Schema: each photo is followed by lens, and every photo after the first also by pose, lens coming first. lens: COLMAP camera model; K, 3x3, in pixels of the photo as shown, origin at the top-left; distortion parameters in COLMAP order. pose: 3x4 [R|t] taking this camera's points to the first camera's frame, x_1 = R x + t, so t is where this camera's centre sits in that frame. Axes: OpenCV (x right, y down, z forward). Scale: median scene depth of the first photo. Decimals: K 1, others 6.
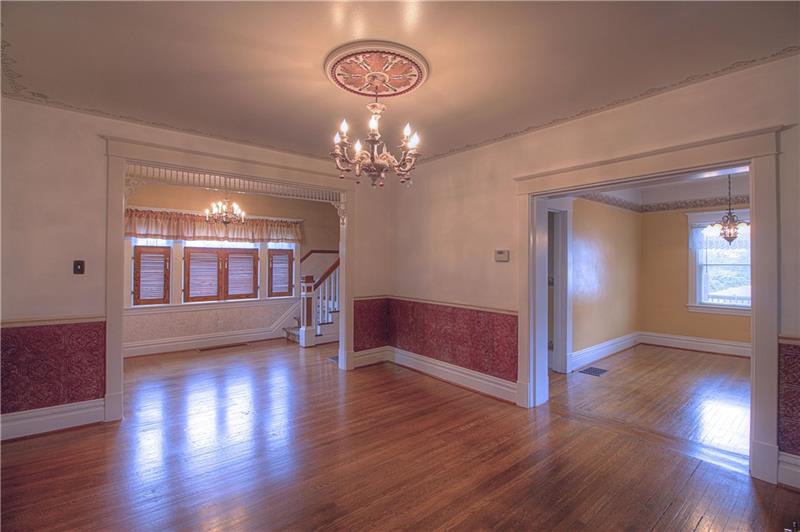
lens RADIAL K [[368.1, 0, 398.3], [0, 368.1, 258.1], [0, 0, 1]] dist [-0.000745, -0.000265]
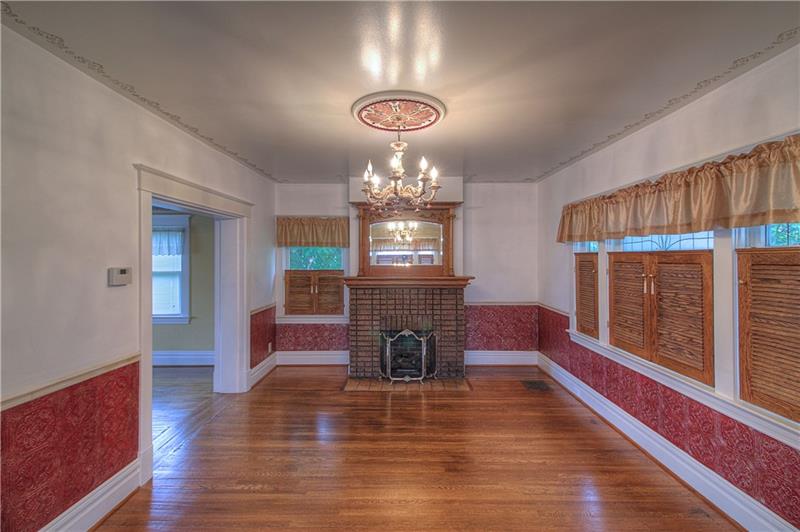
lens RADIAL K [[365.3, 0, 403.7], [0, 365.3, 259.2], [0, 0, 1]] dist [0.016691, -0.000663]
pose [[-0.771550, -0.002514, 0.636163, -0.322634], [-0.011602, 0.999881, -0.010119, -0.022875], [-0.636062, -0.015188, -0.771488, 0.768472]]
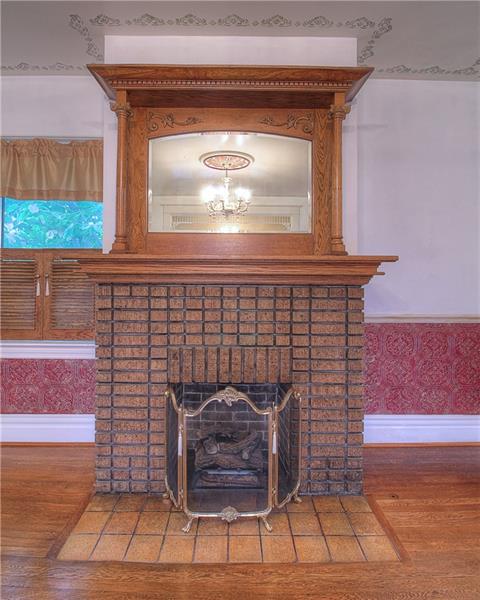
lens RADIAL K [[339.8, 0, 234.0], [0, 339.8, 267.2], [0, 0, 1]] dist [-0.003645, -0.000782]
pose [[-0.772566, 0.002032, 0.634931, -0.012247], [-0.018706, 0.999488, -0.025960, 0.026646], [-0.634659, -0.031932, -0.772132, 0.376180]]
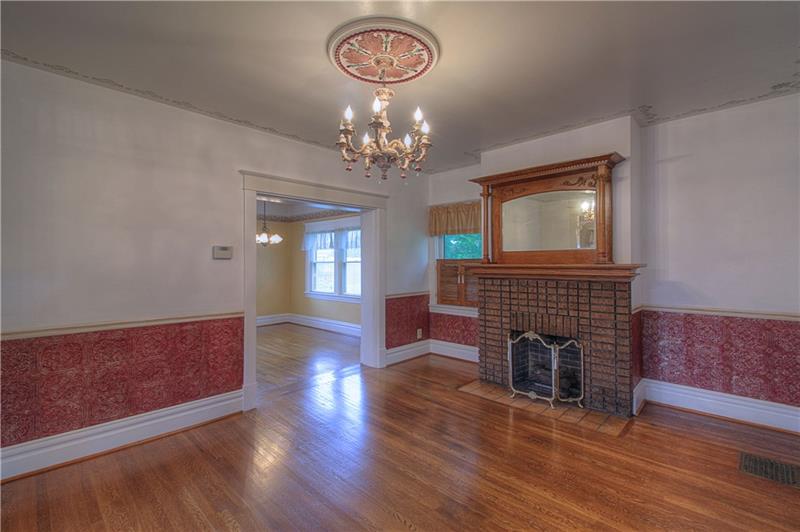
lens RADIAL K [[365.3, 0, 403.7], [0, 365.3, 259.2], [0, 0, 1]] dist [0.016691, -0.000663]
pose [[-0.121398, 0.007413, 0.992576, -0.412170], [-0.013537, 0.999867, -0.009123, 0.007757], [-0.992512, -0.014544, -0.121281, 0.443861]]
